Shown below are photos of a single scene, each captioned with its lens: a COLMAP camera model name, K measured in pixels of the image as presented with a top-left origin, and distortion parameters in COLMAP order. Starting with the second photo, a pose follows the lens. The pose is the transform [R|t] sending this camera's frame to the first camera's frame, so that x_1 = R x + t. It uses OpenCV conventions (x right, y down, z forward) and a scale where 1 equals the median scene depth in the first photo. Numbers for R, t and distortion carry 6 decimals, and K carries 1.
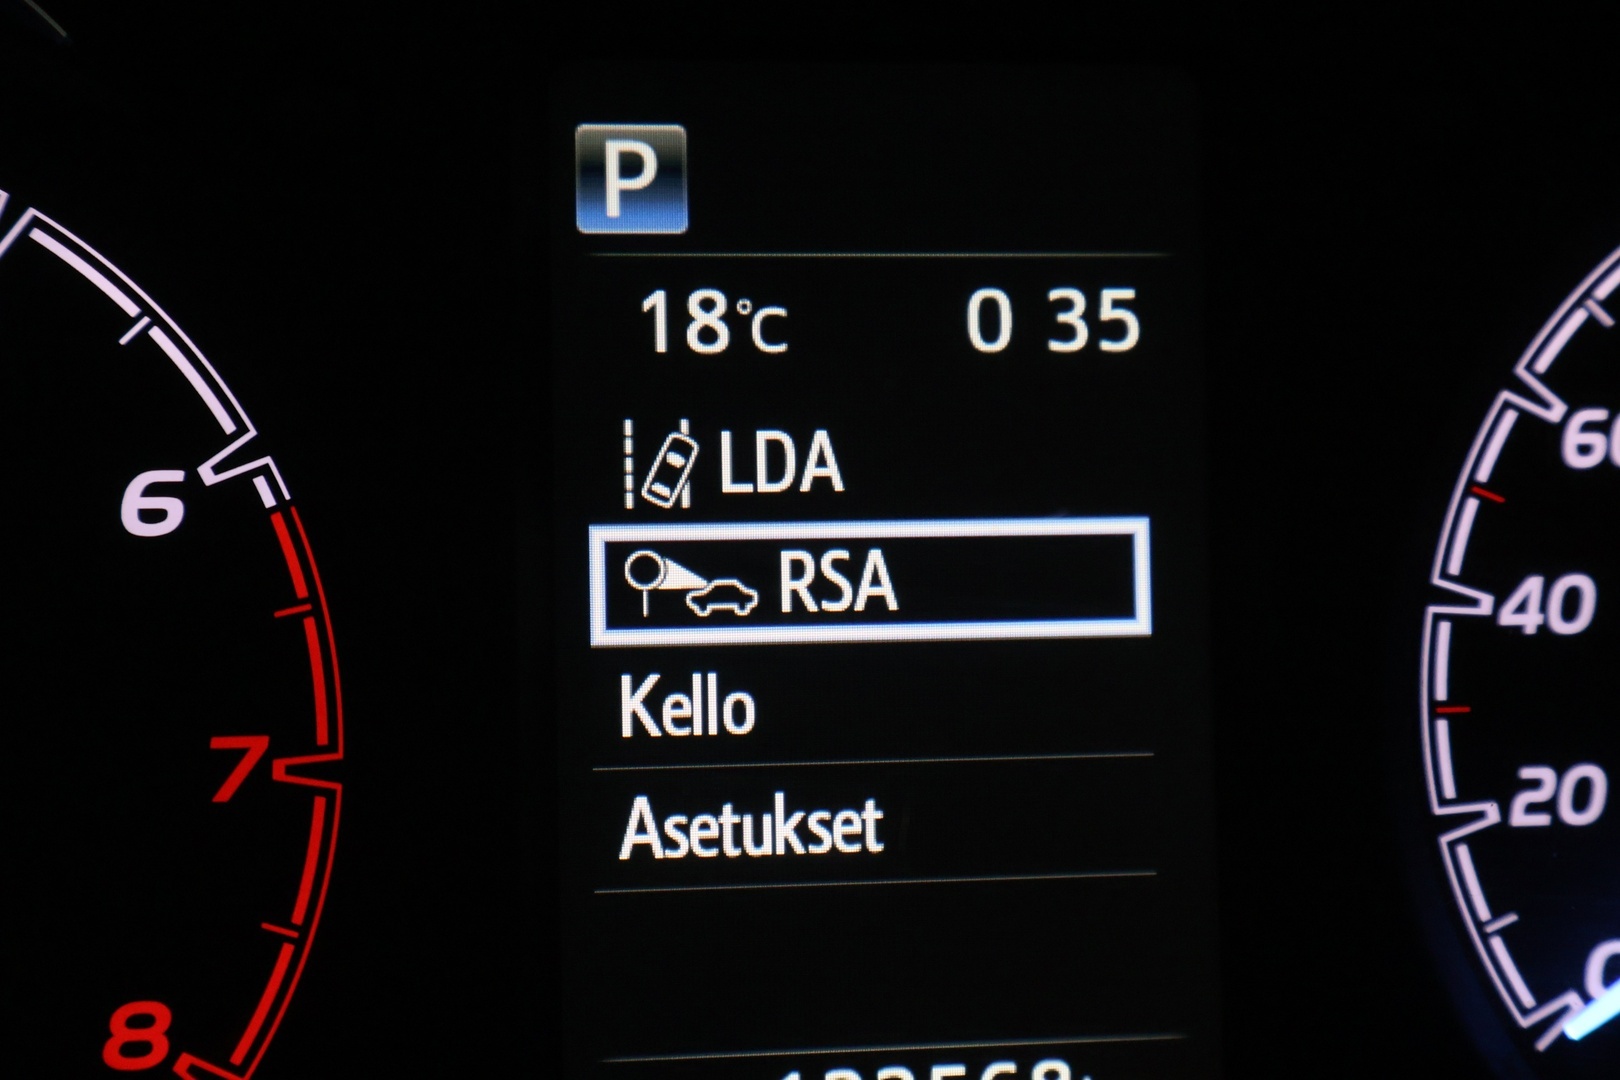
lens RADIAL K [[2343.6, 0, 815.8], [0, 2343.6, 537.7], [0, 0, 1]] dist [0.010001, 0.000000]
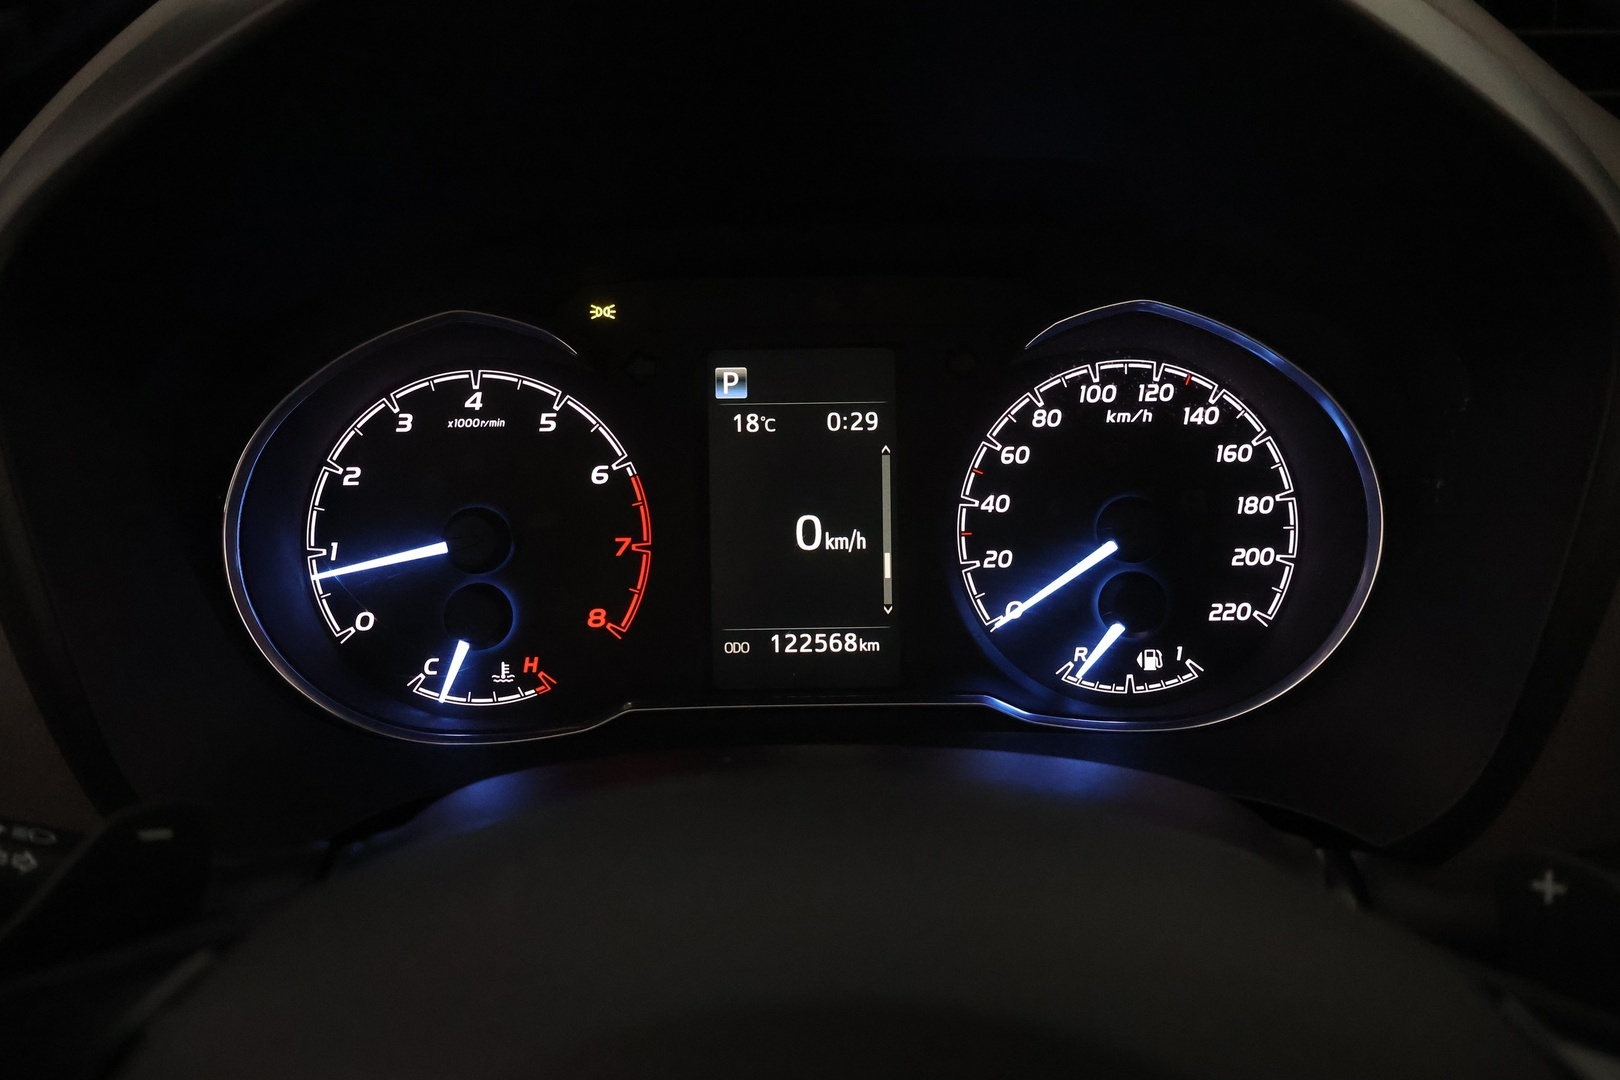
lens RADIAL K [[1344.9, 0, 807.2], [0, 1344.9, 549.2], [0, 0, 1]] dist [-0.044544, 0.013543]
pose [[0.993886, 0.003573, -0.110355, 0.258855], [0.000066, 0.999457, 0.032959, 0.030778], [0.110413, -0.032765, 0.993346, -1.004042]]
